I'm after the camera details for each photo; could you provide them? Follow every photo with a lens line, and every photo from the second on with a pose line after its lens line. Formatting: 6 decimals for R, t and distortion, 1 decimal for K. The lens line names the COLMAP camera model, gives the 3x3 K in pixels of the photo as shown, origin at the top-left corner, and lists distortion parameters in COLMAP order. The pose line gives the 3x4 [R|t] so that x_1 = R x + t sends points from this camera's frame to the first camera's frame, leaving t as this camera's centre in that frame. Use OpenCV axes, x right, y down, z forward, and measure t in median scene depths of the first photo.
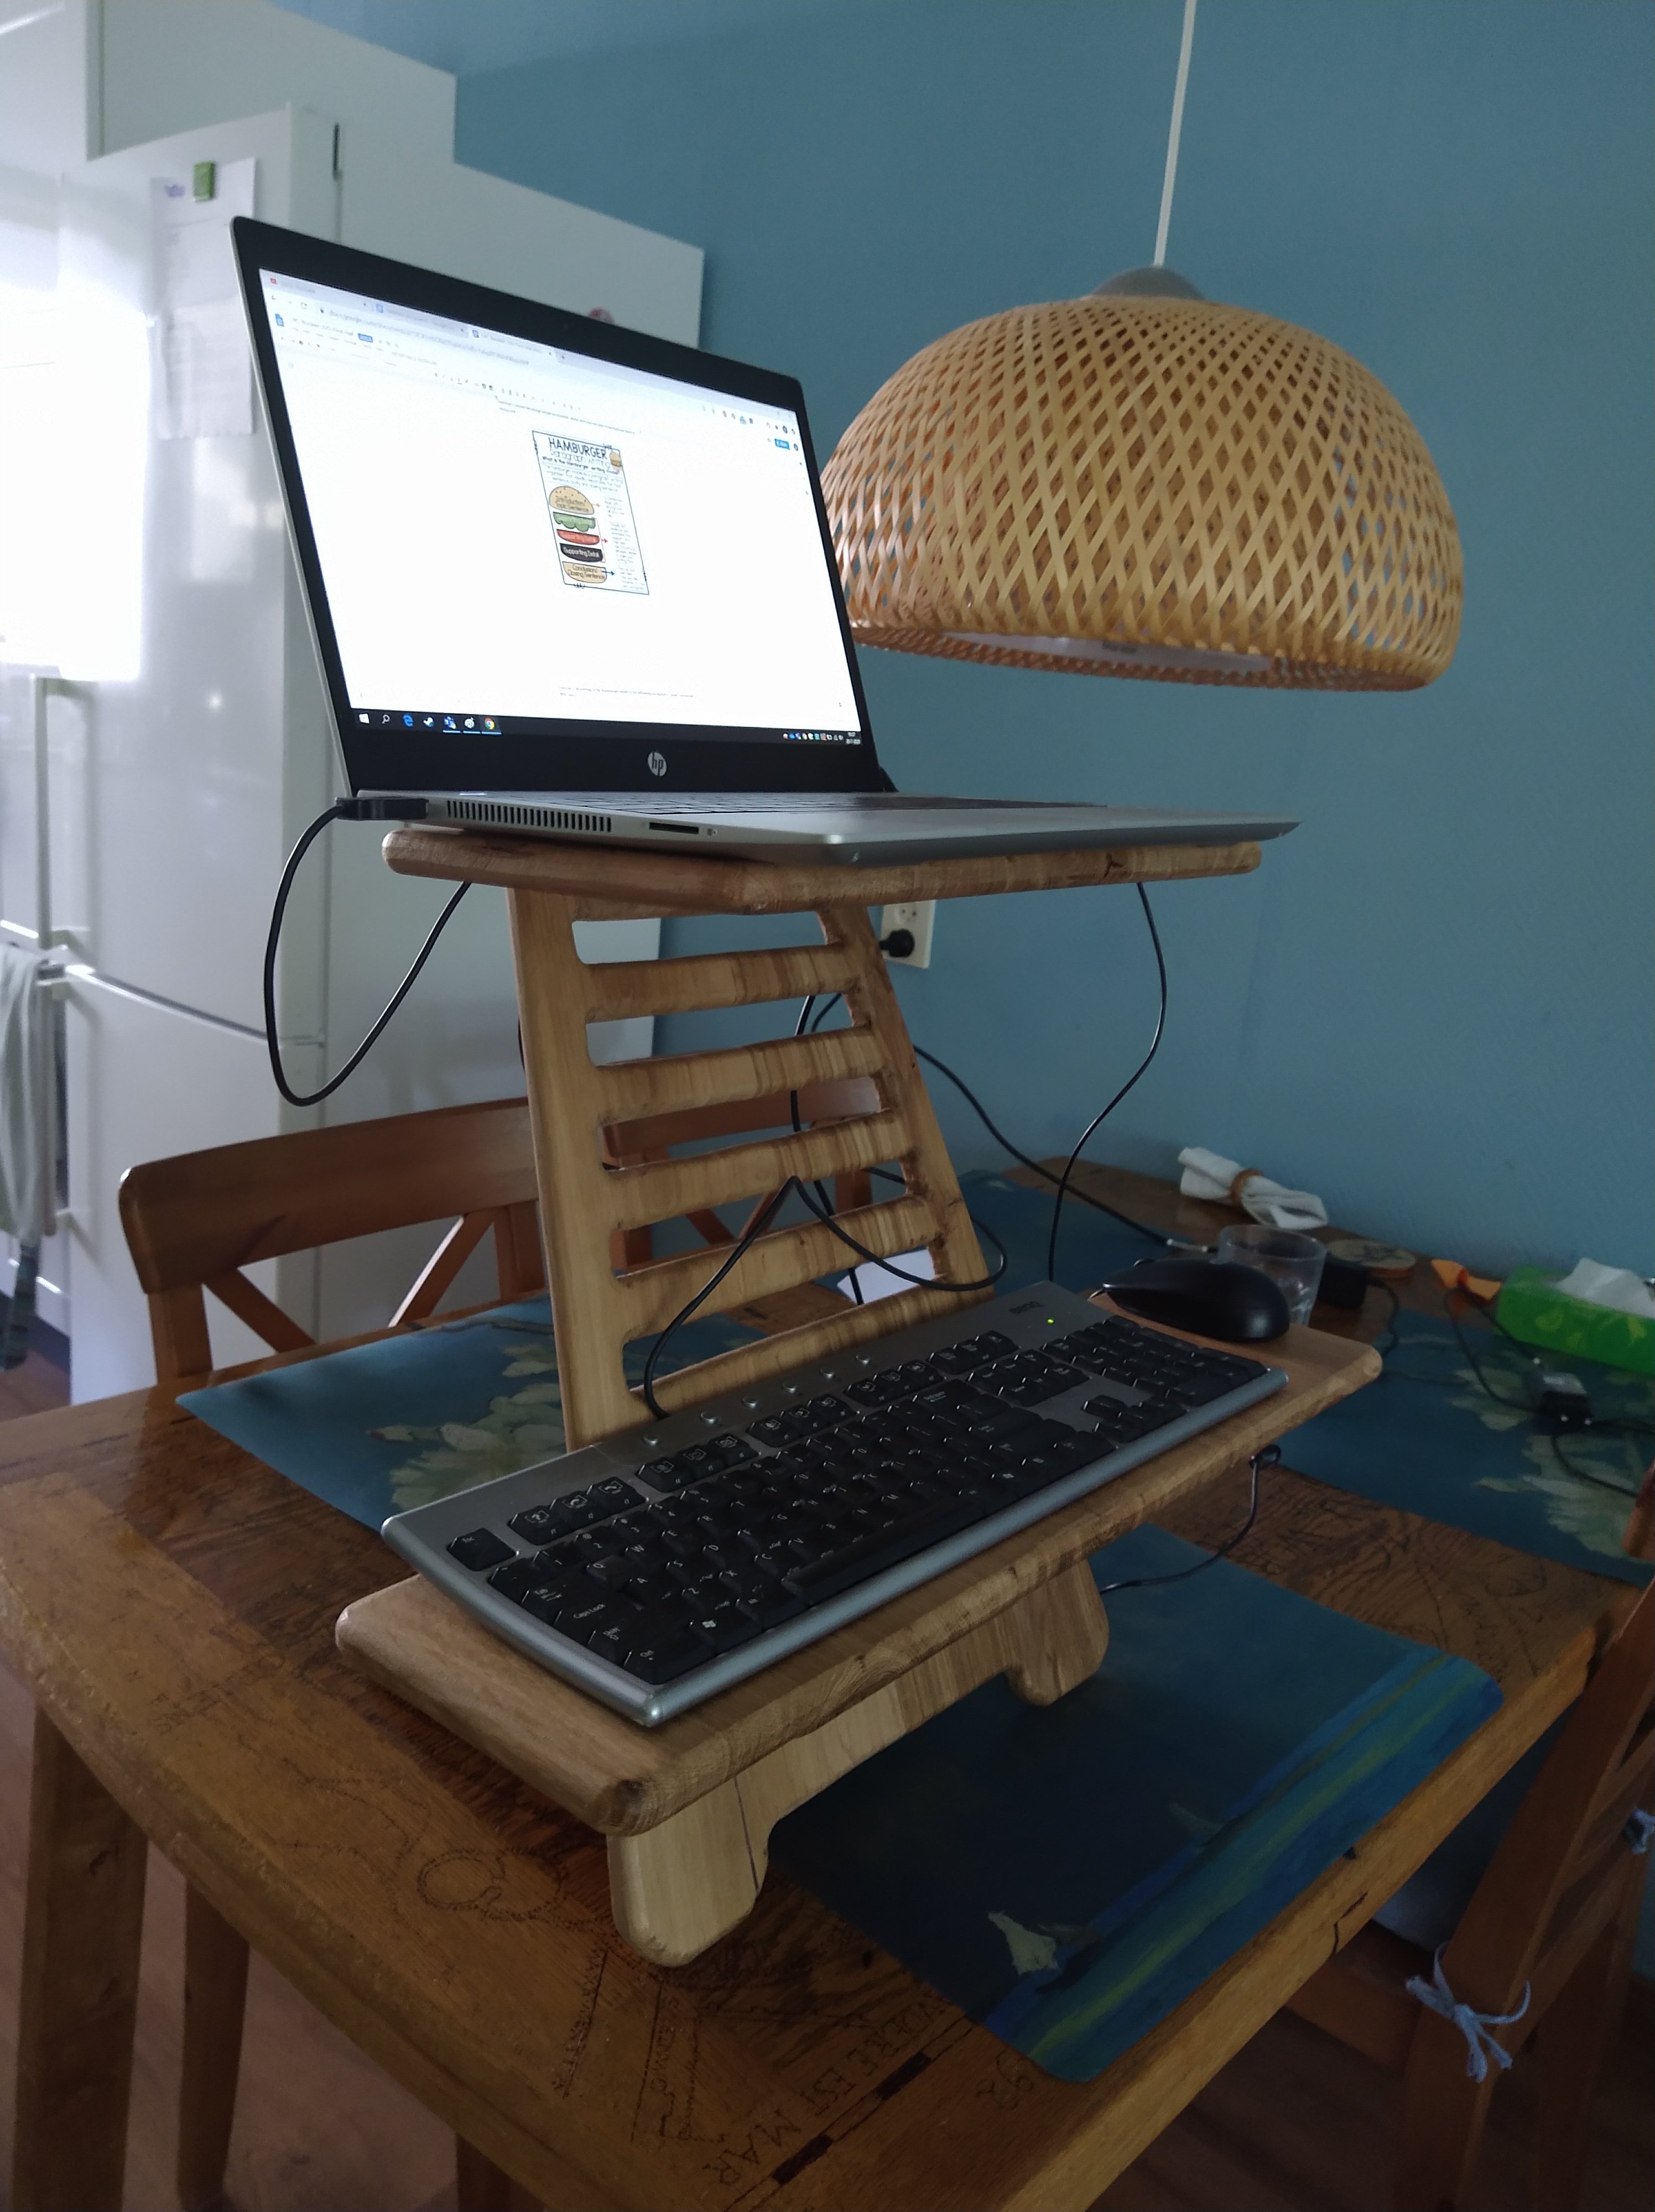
lens RADIAL K [[1739.9, 0, 827.5], [0, 1739.9, 1106.0], [0, 0, 1]] dist [0.185286, -0.277295]
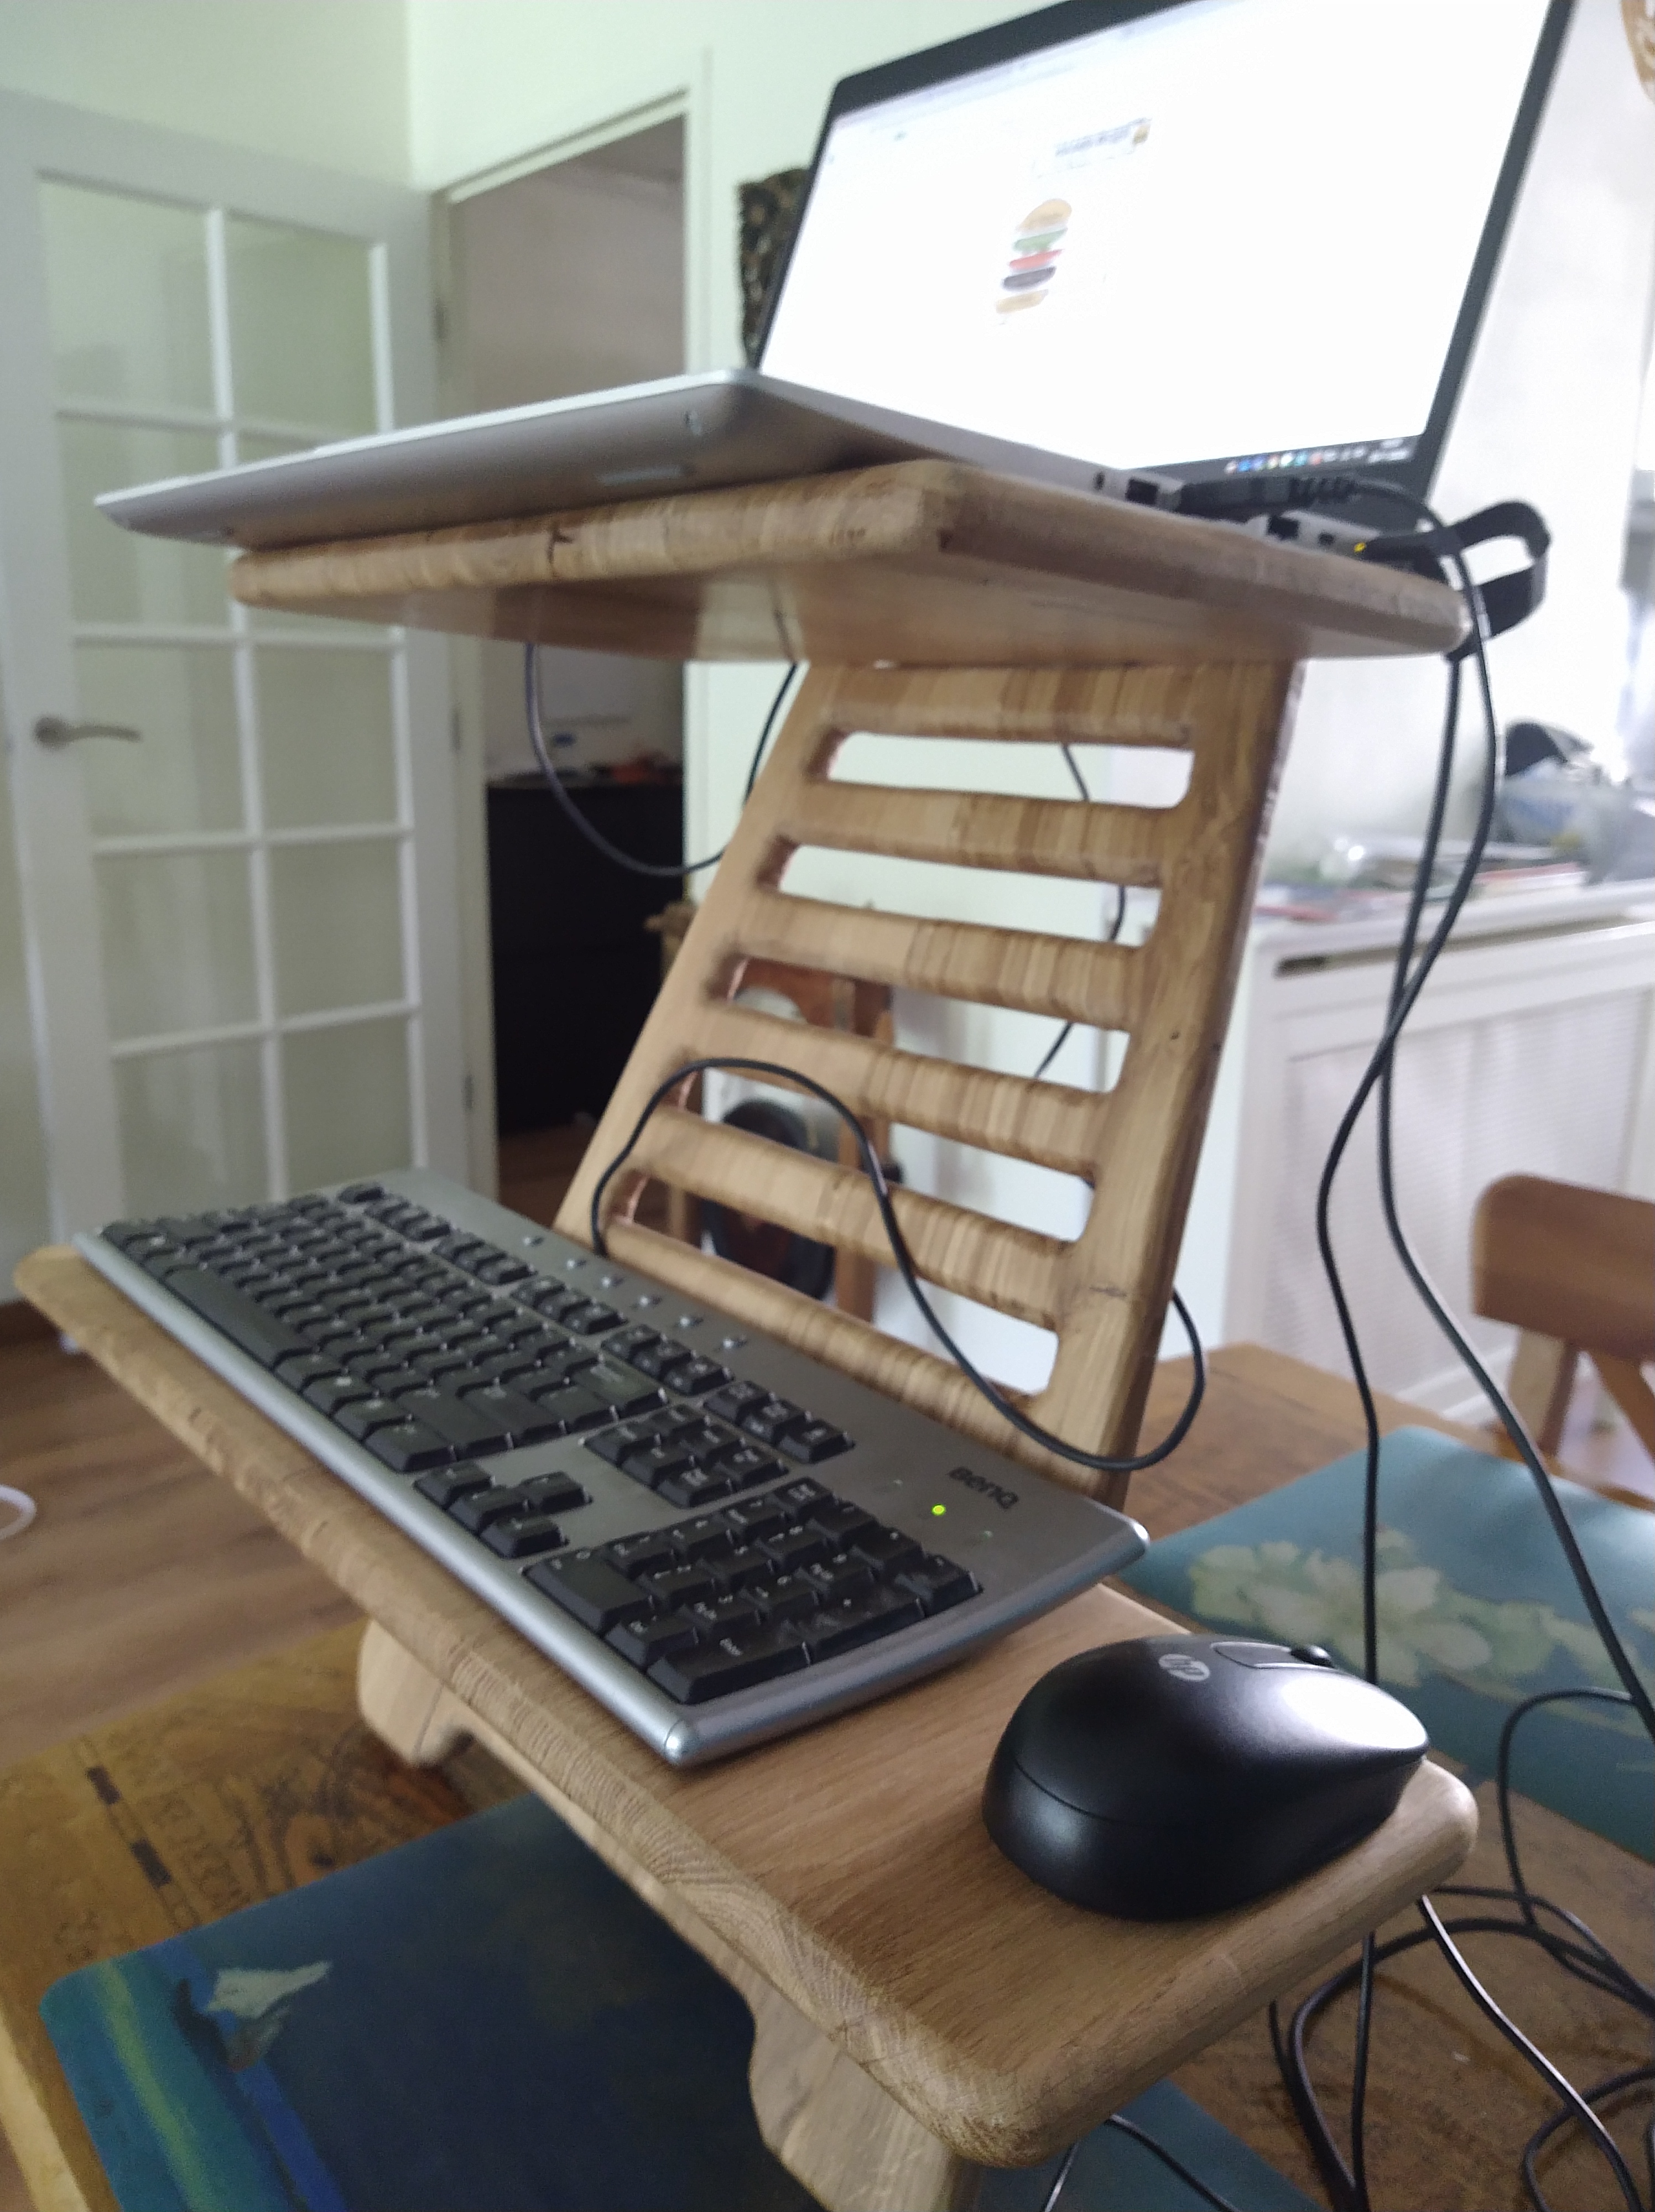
lens RADIAL K [[1739.9, 0, 827.5], [0, 1739.9, 1106.0], [0, 0, 1]] dist [0.185286, -0.277295]
pose [[-0.185470, 0.138967, -0.972774, 0.698473], [-0.273831, 0.943427, 0.186983, -0.088067], [0.943725, 0.301056, -0.136924, 1.125313]]
